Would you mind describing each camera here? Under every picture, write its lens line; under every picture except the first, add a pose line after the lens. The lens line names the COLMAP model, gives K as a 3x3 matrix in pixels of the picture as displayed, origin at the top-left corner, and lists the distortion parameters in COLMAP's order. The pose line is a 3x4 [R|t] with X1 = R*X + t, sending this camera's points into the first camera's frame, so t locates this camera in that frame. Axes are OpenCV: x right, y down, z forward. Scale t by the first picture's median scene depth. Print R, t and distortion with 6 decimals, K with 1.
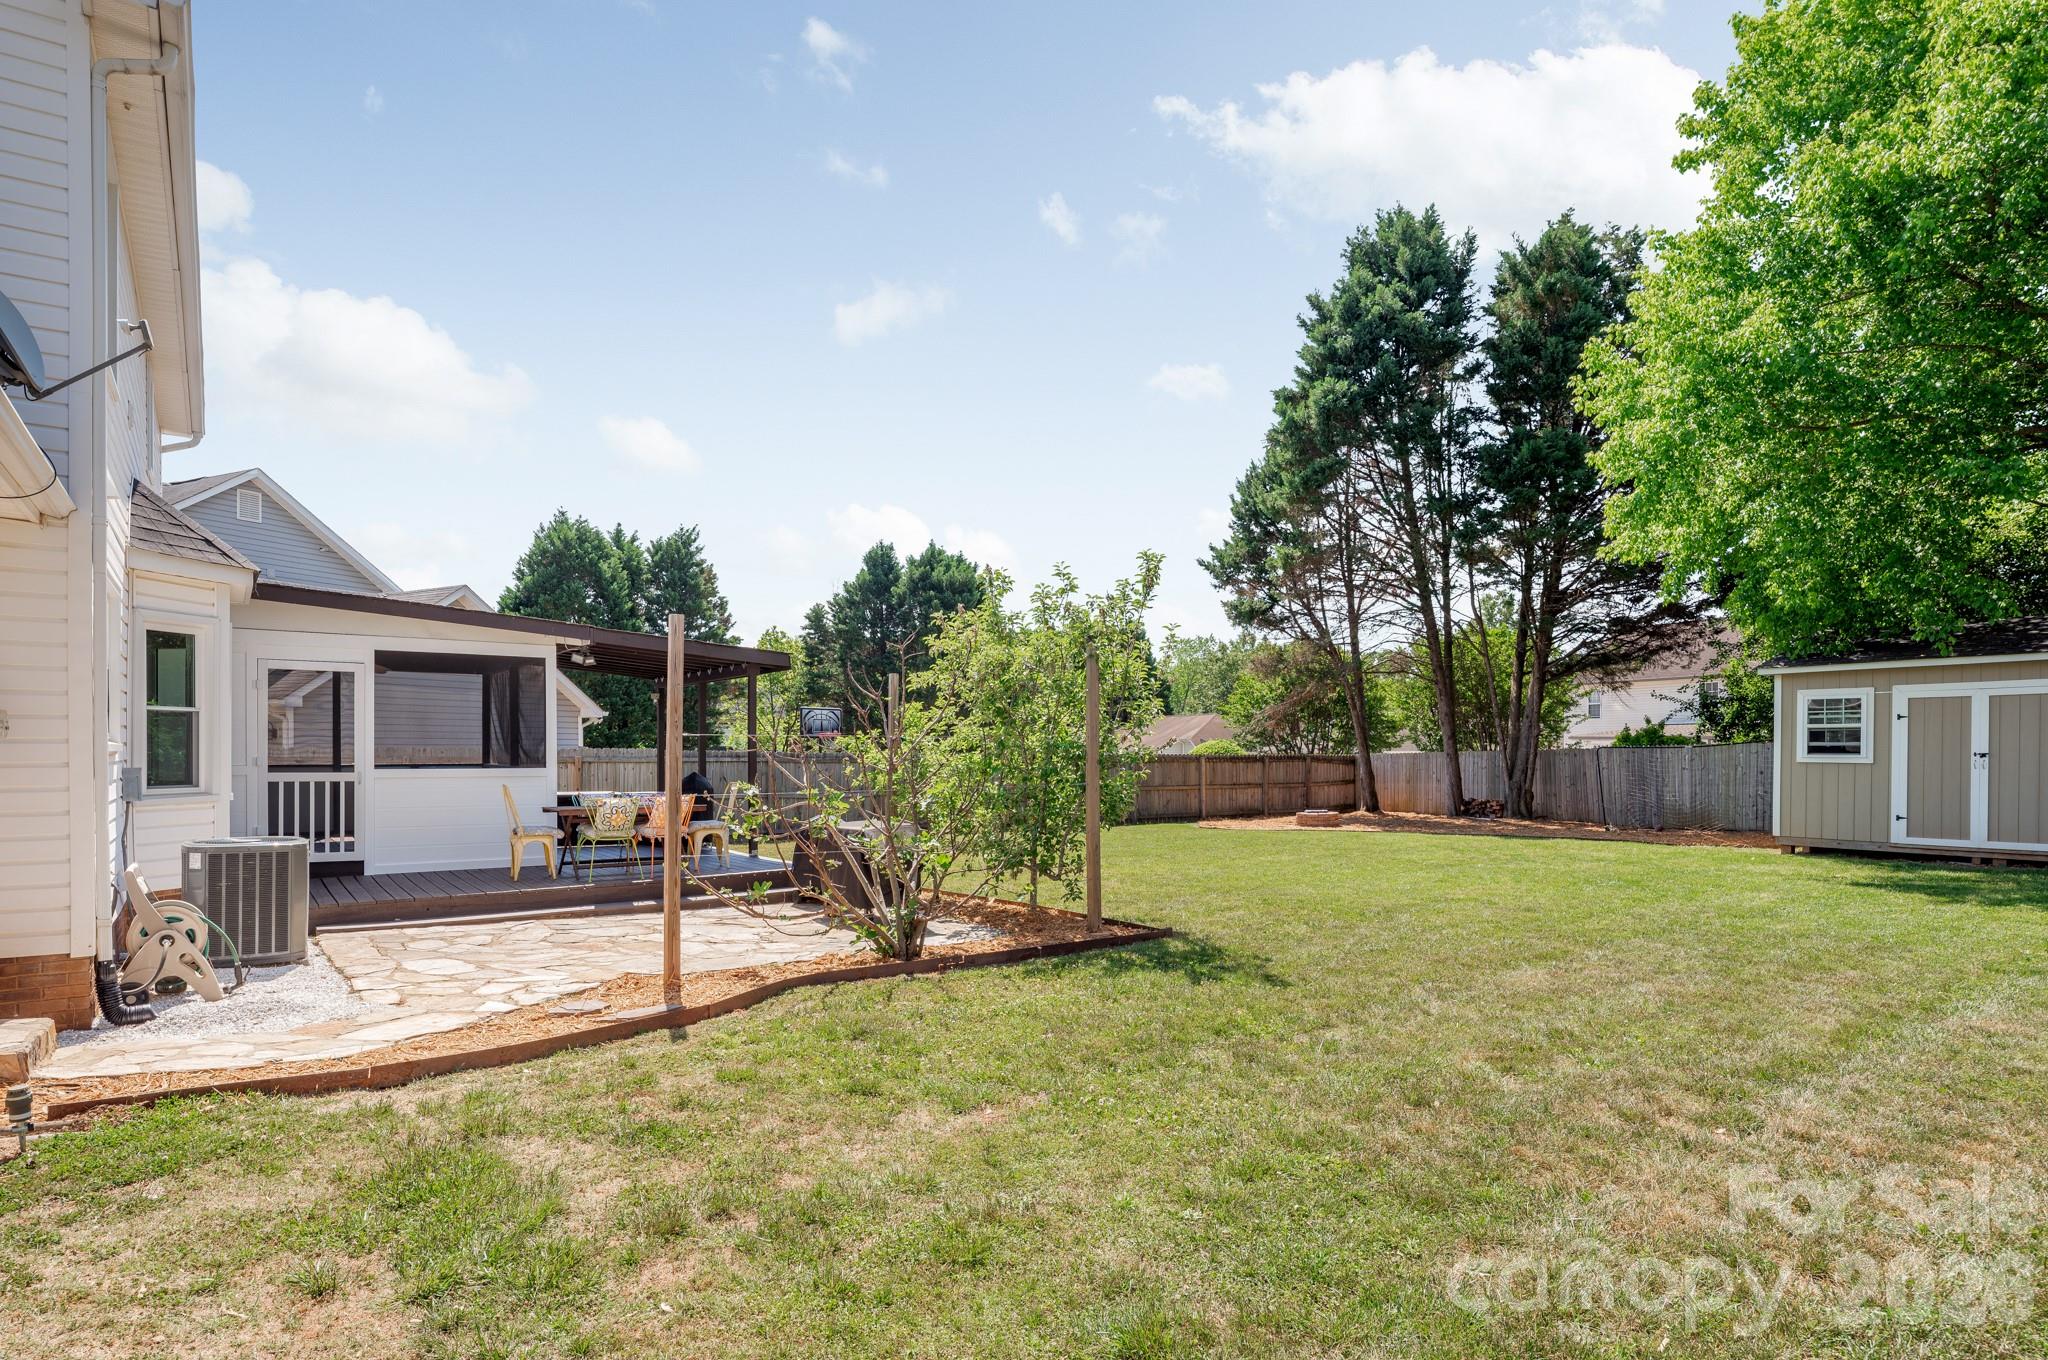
lens RADIAL K [[1070.6, 0, 1021.1], [0, 1070.6, 754.3], [0, 0, 1]] dist [0.000128, -0.000073]
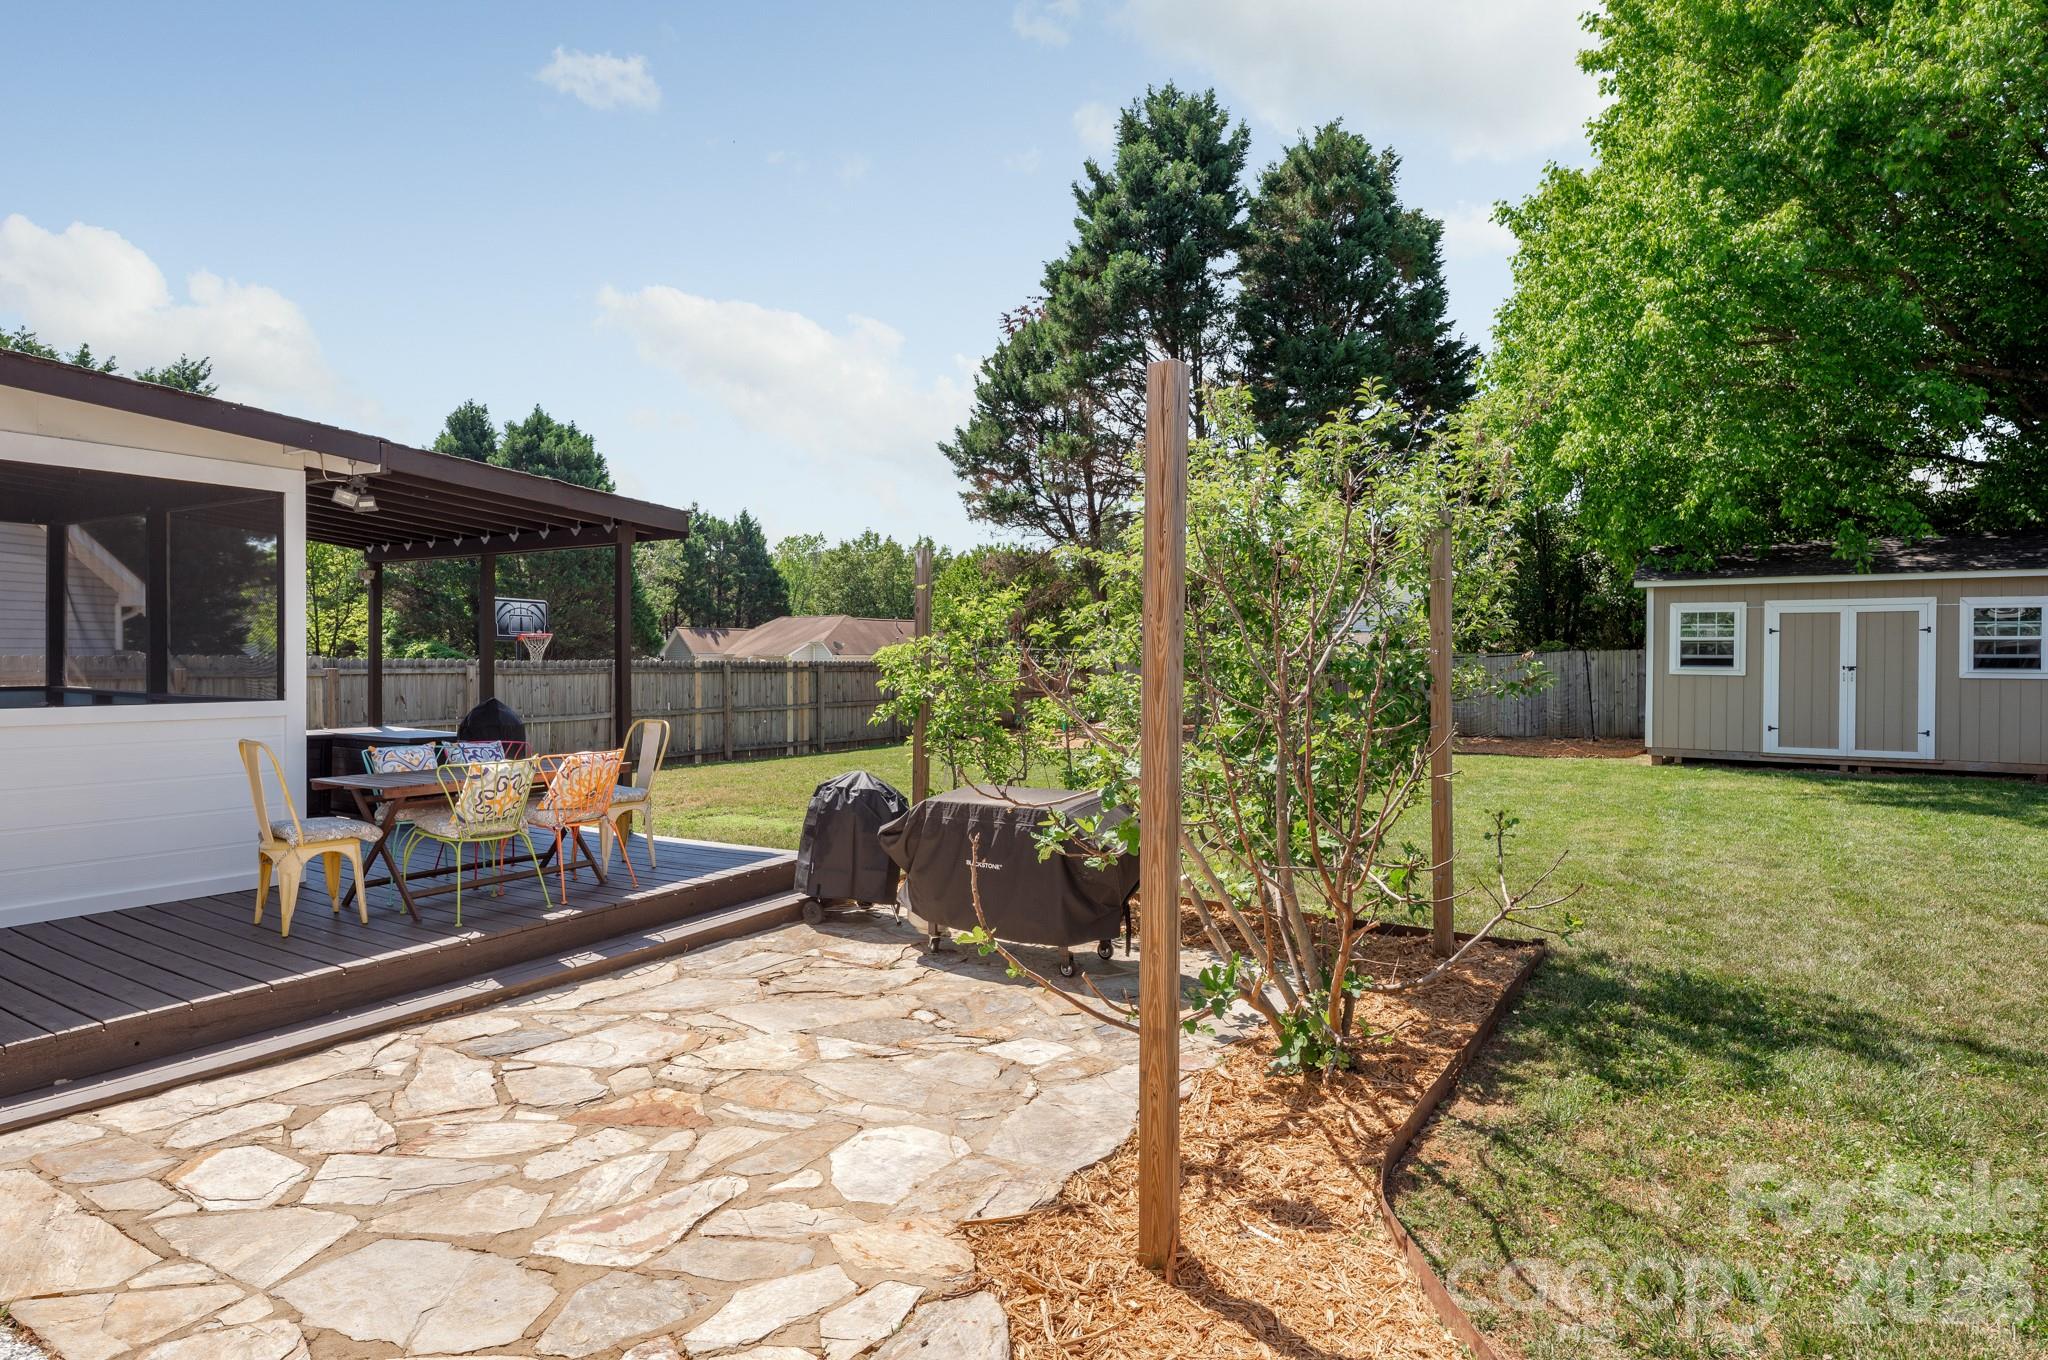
lens RADIAL K [[1091.9, 0, 1031.6], [0, 1091.9, 652.8], [0, 0, 1]] dist [-0.001641, -0.000614]
pose [[0.927108, 0.004289, 0.374771, -0.139062], [-0.002980, 0.999987, -0.004073, -0.004290], [-0.374783, 0.002659, 0.927109, 0.165783]]
